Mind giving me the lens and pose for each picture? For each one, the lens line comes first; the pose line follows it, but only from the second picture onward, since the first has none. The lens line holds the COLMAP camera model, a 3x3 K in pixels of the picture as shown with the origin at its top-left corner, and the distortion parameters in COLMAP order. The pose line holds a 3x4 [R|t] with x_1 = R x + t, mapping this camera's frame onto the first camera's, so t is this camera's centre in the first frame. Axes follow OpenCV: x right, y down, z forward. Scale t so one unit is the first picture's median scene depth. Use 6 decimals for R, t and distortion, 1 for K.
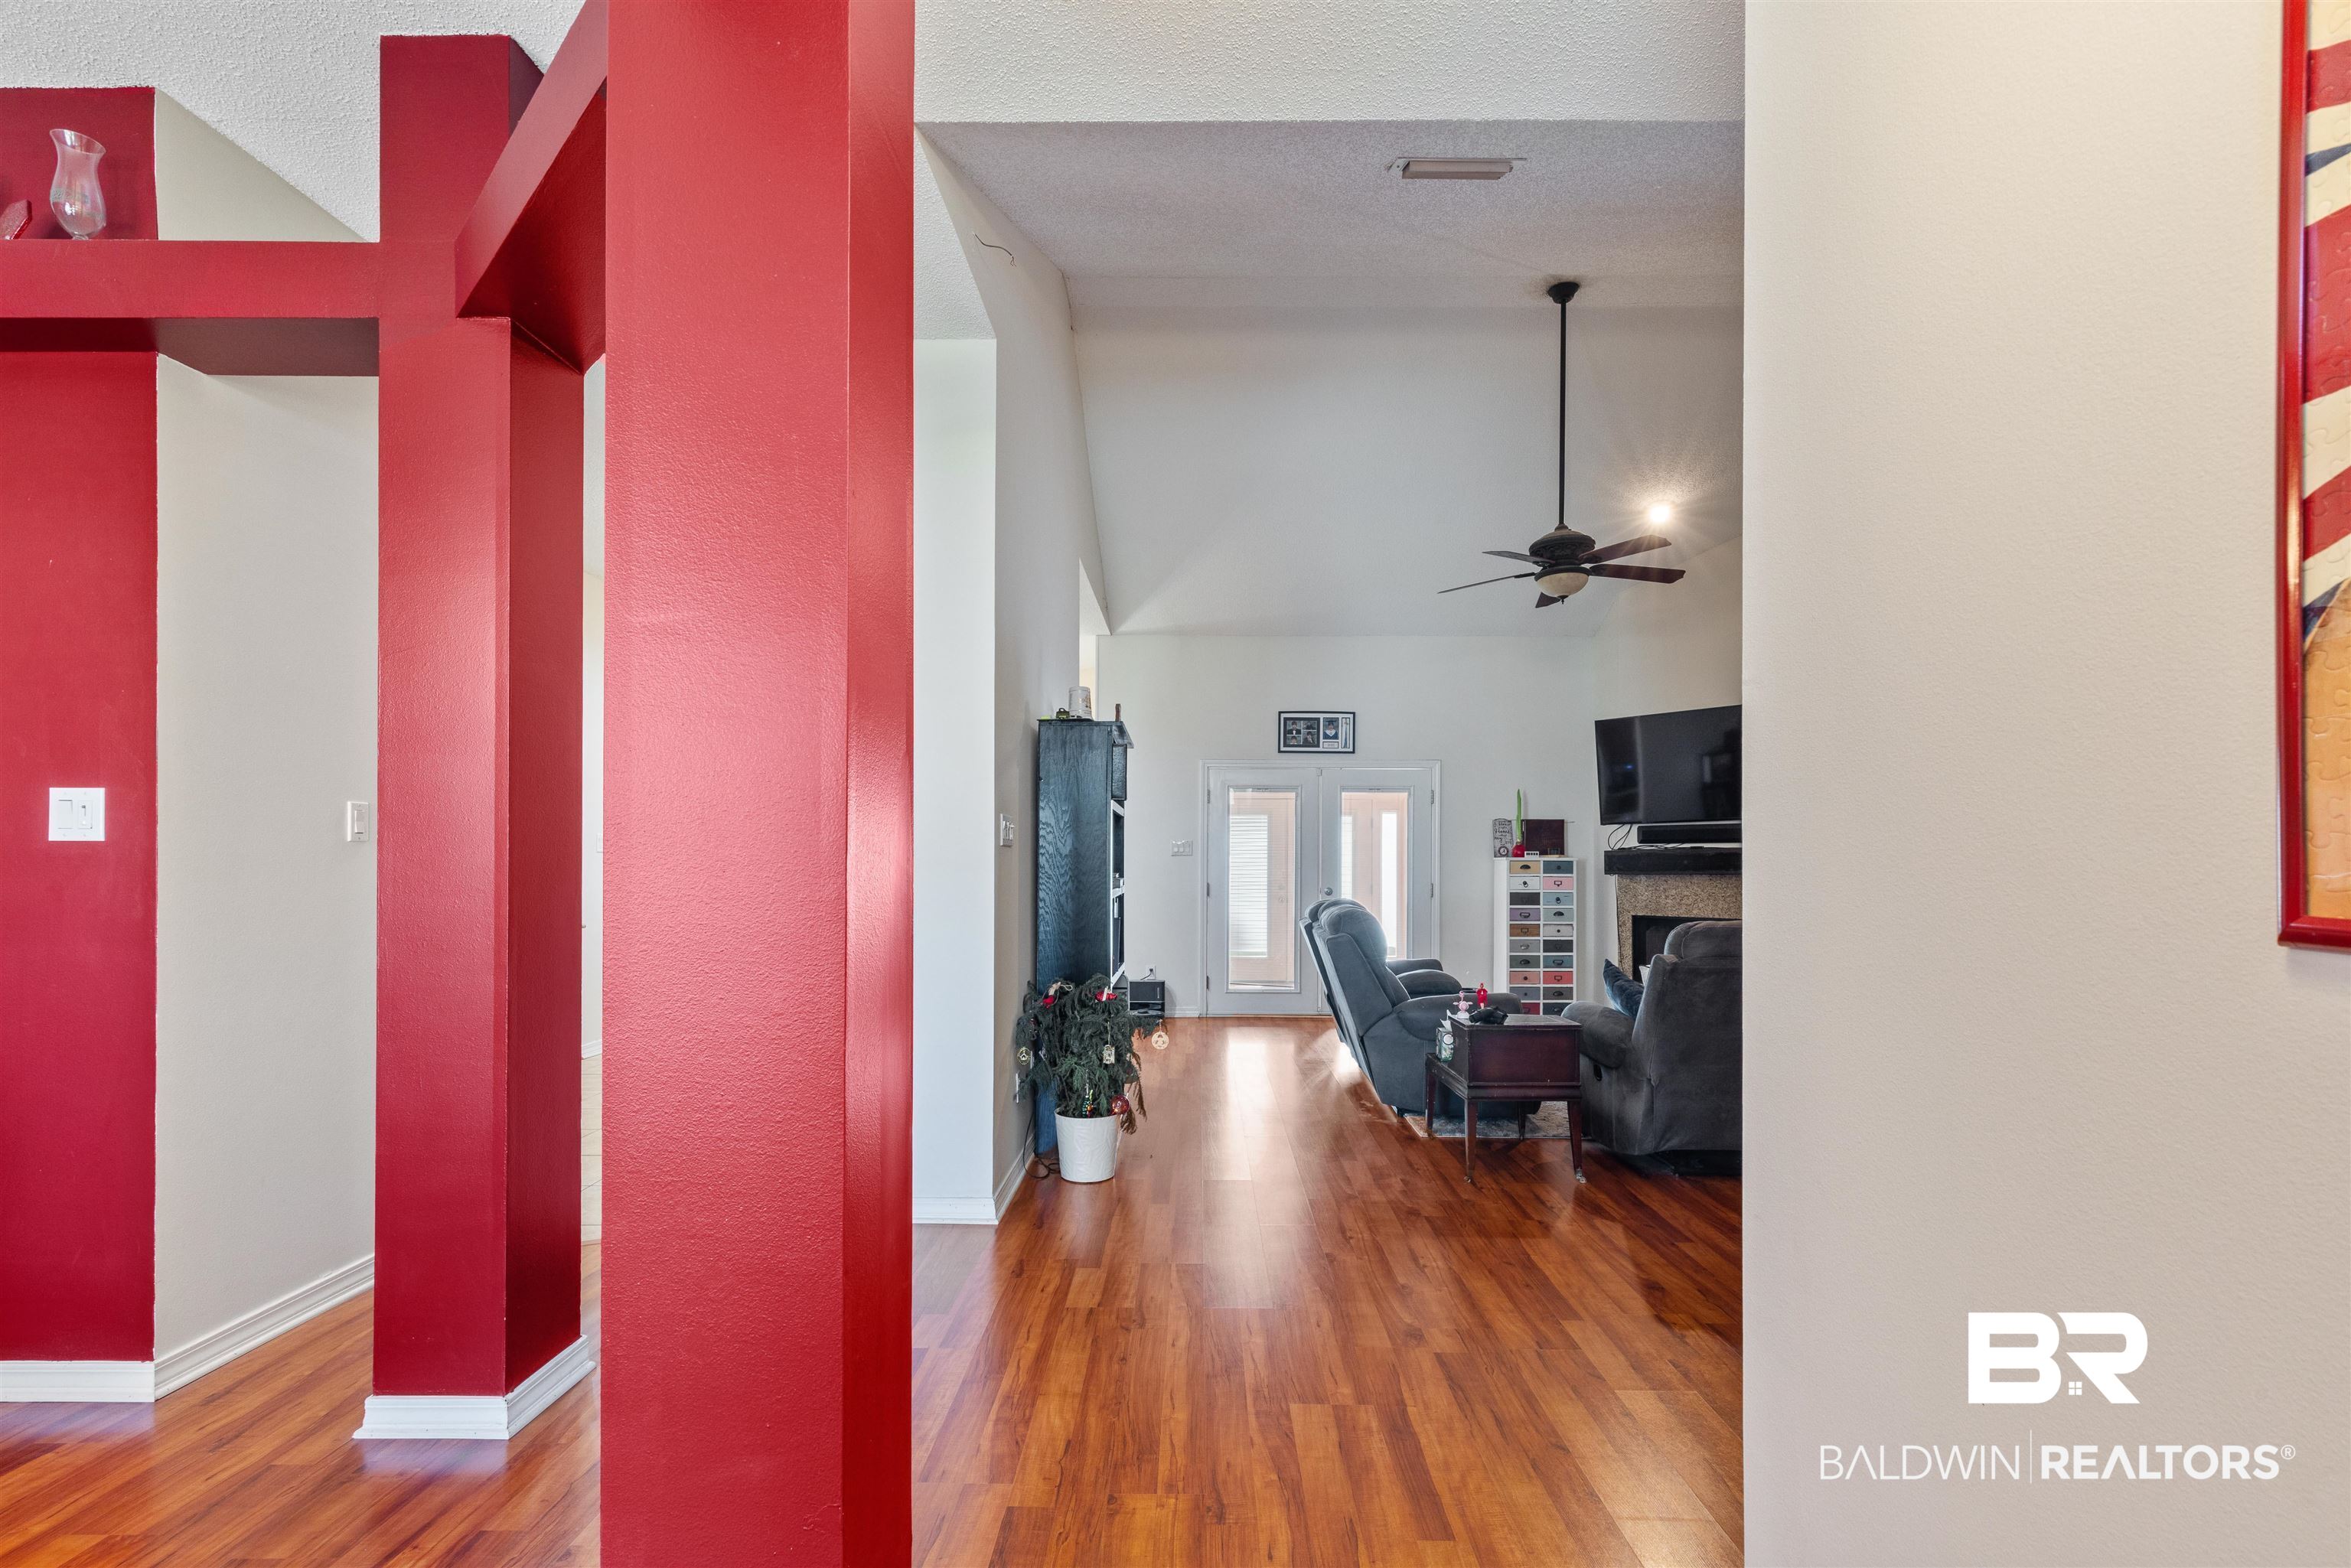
lens RADIAL K [[1084.1, 0, 1180.7], [0, 1084.1, 854.7], [0, 0, 1]] dist [0.015976, 0.000136]
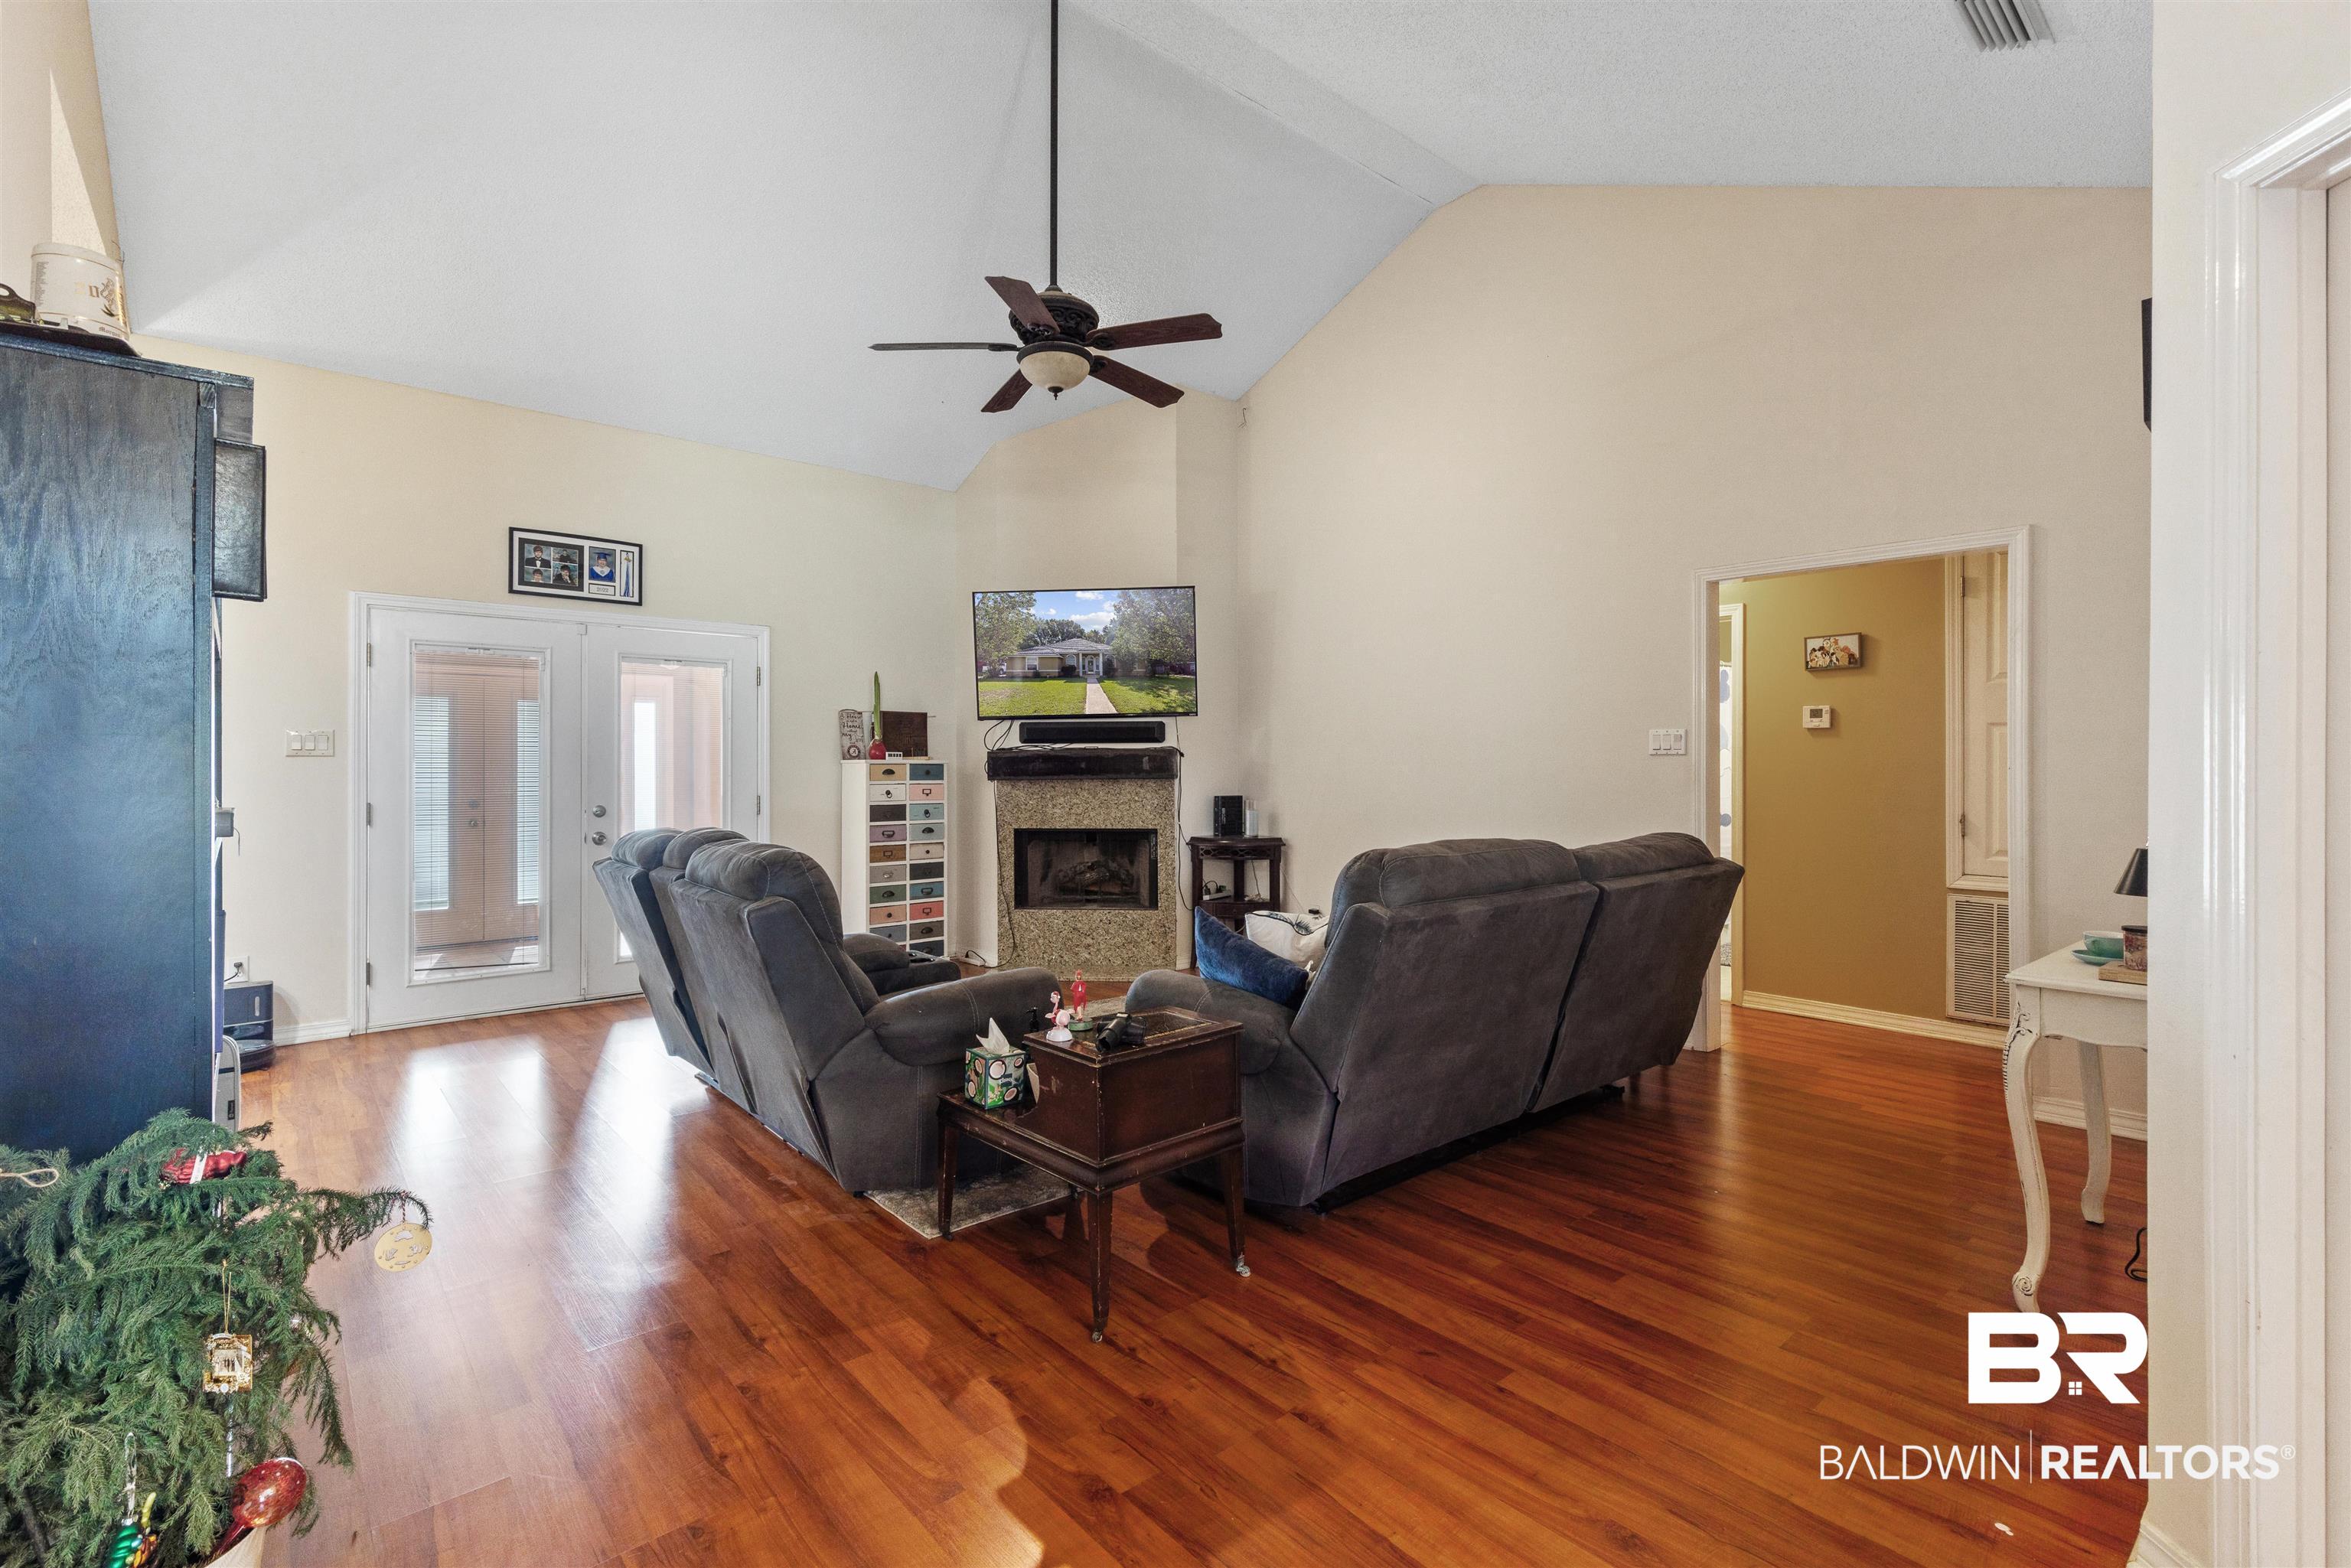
lens RADIAL K [[1063.8, 0, 1174.7], [0, 1063.8, 769.2], [0, 0, 1]] dist [0.012526, -0.001117]
pose [[0.748072, -0.005980, 0.663591, -0.035501], [0.000026, 0.999960, 0.008982, 0.002613], [-0.663618, -0.006702, 0.748042, 0.305775]]
